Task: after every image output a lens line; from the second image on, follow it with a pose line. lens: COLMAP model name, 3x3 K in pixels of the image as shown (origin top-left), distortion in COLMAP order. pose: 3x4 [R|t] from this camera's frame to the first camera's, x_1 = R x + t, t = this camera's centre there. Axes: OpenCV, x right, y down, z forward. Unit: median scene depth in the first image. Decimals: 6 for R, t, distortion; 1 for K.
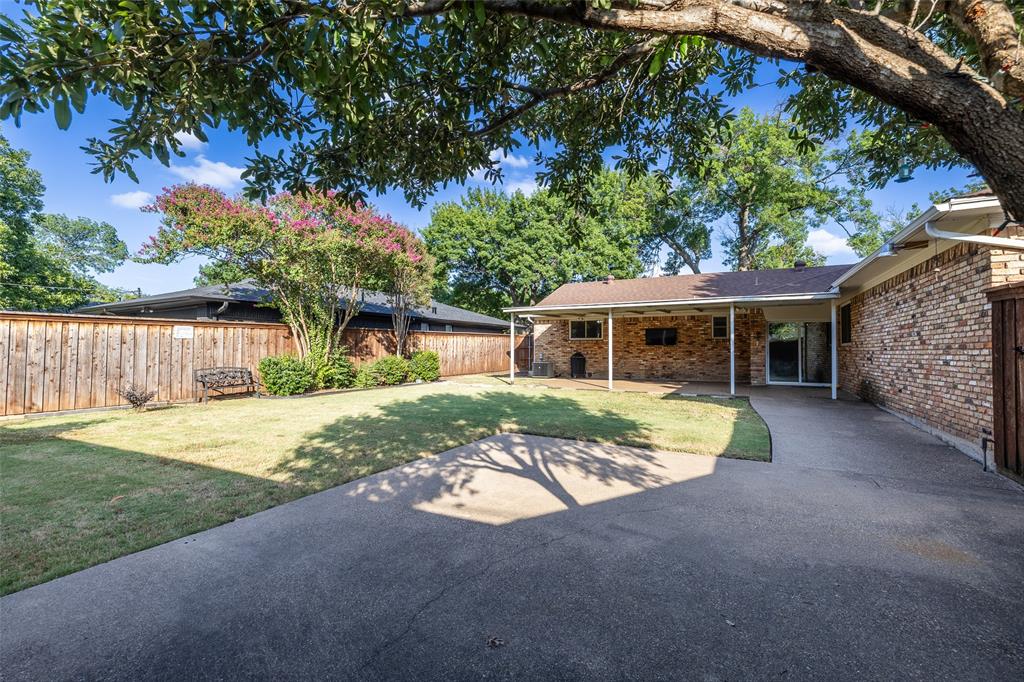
lens RADIAL K [[431.5, 0, 514.1], [0, 431.5, 338.7], [0, 0, 1]] dist [-0.000392, 0.001065]
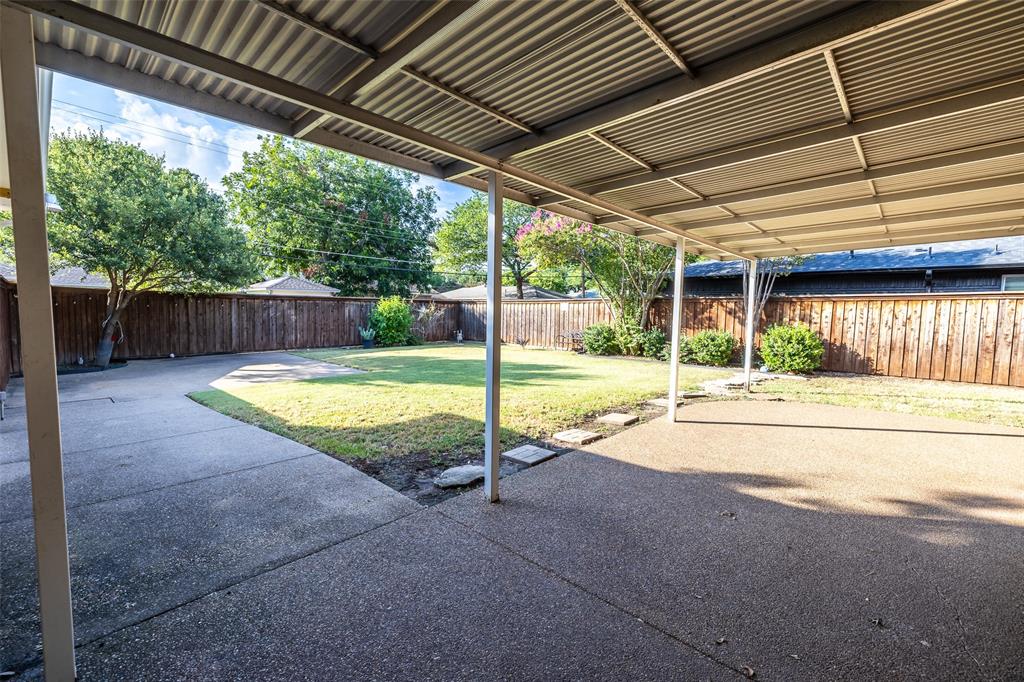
lens RADIAL K [[431.5, 0, 511.5], [0, 431.5, 341.4], [0, 0, 1]] dist [-0.000392, 0.001065]
pose [[-0.266903, 0.062394, -0.961701, 0.587236], [0.003064, 0.997952, 0.063896, 0.007110], [0.963718, 0.014107, -0.266548, 0.849698]]
